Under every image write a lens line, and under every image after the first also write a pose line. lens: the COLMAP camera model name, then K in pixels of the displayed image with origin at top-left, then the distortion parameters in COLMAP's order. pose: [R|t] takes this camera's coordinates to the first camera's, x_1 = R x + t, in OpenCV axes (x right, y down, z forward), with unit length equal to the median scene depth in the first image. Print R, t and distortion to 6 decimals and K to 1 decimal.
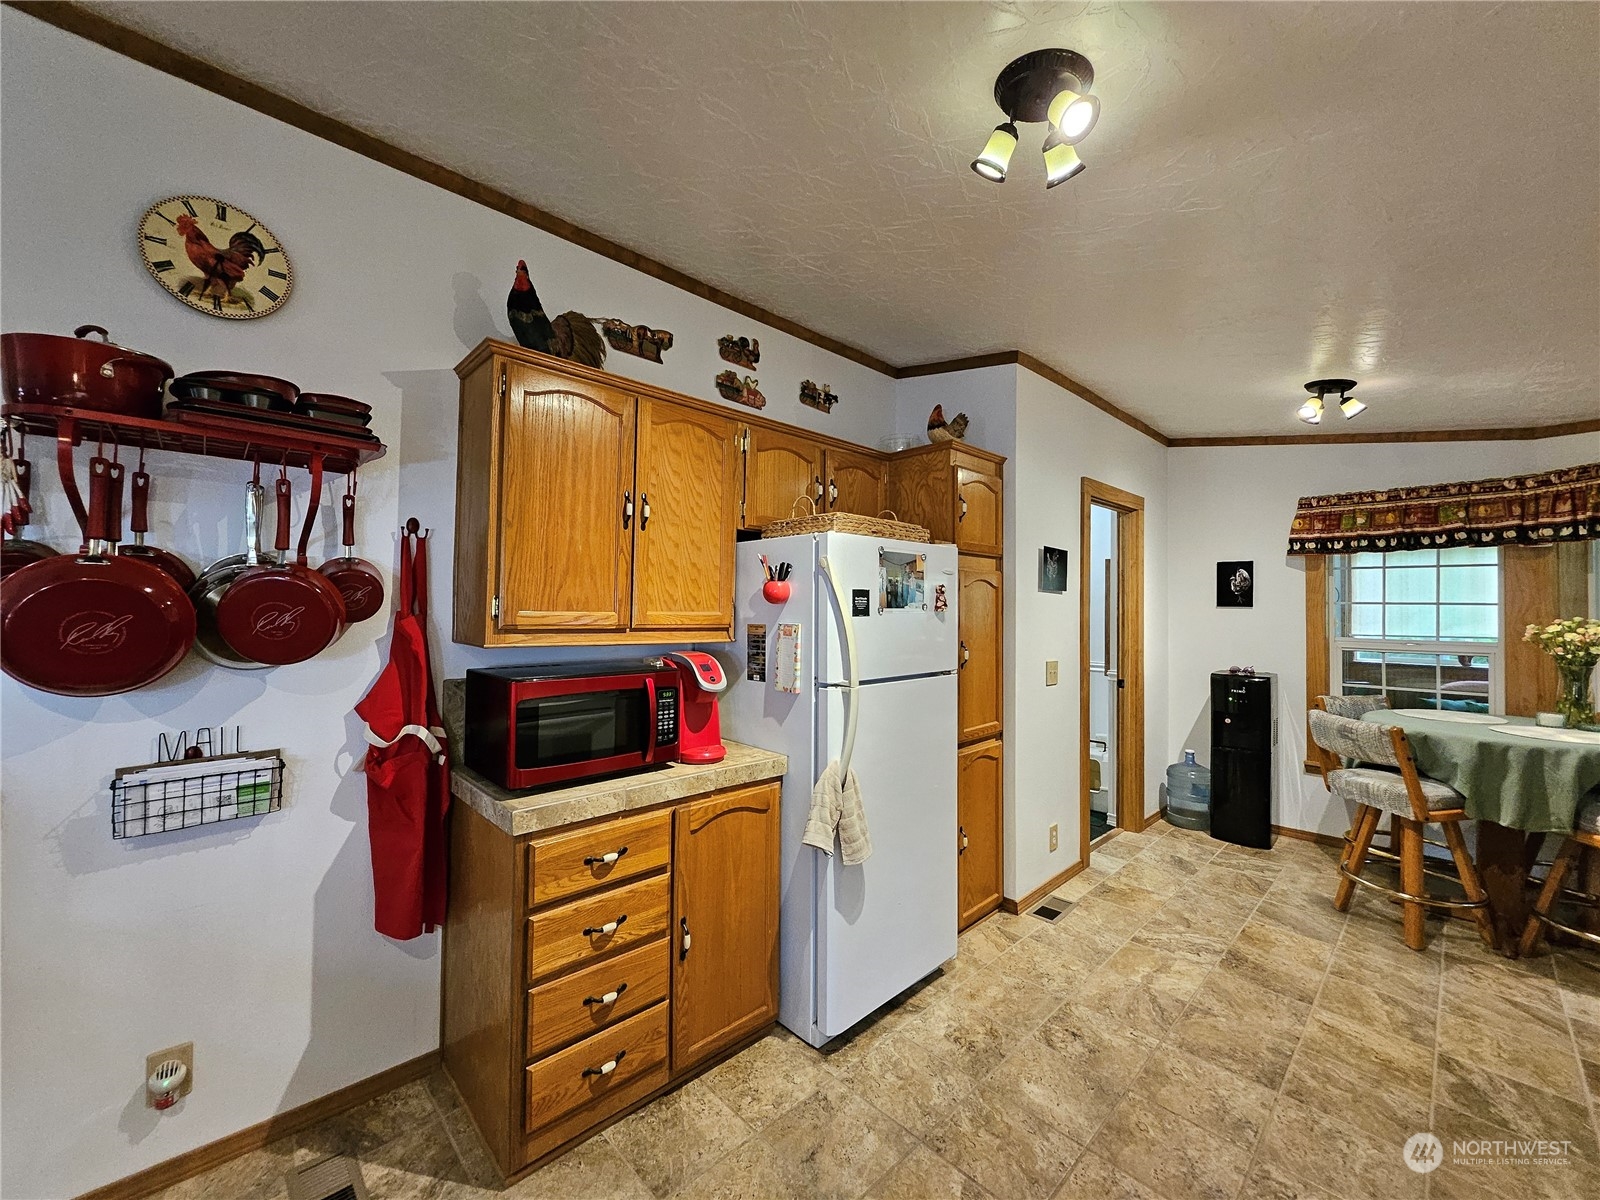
lens RADIAL K [[627.9, 0, 775.7], [0, 627.9, 596.4], [0, 0, 1]] dist [0.000930, -0.001081]
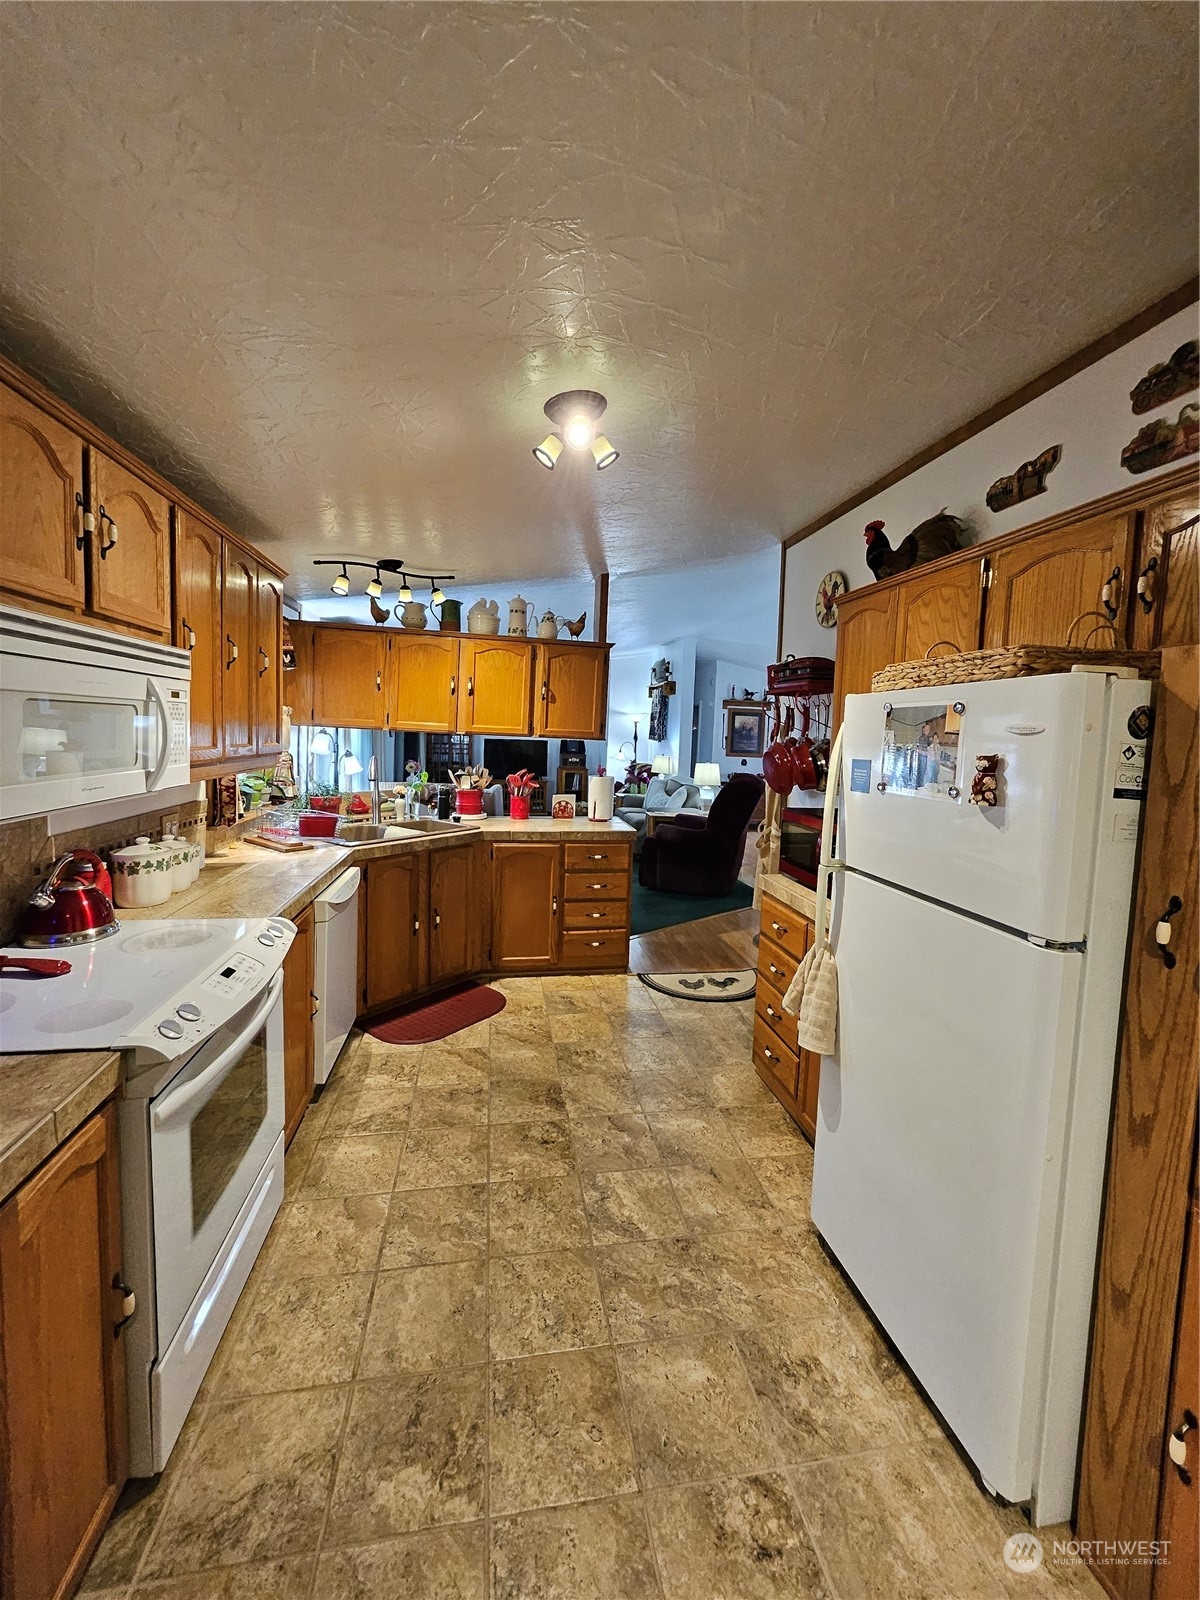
lens RADIAL K [[627.9, 0, 611.1], [0, 627.9, 780.1], [0, 0, 1]] dist [0.000930, -0.001081]
pose [[-0.526544, 0.033594, -0.849484, 0.970612], [-0.024172, 0.998223, 0.054460, -0.020268], [0.849804, 0.049209, -0.524796, 1.107488]]
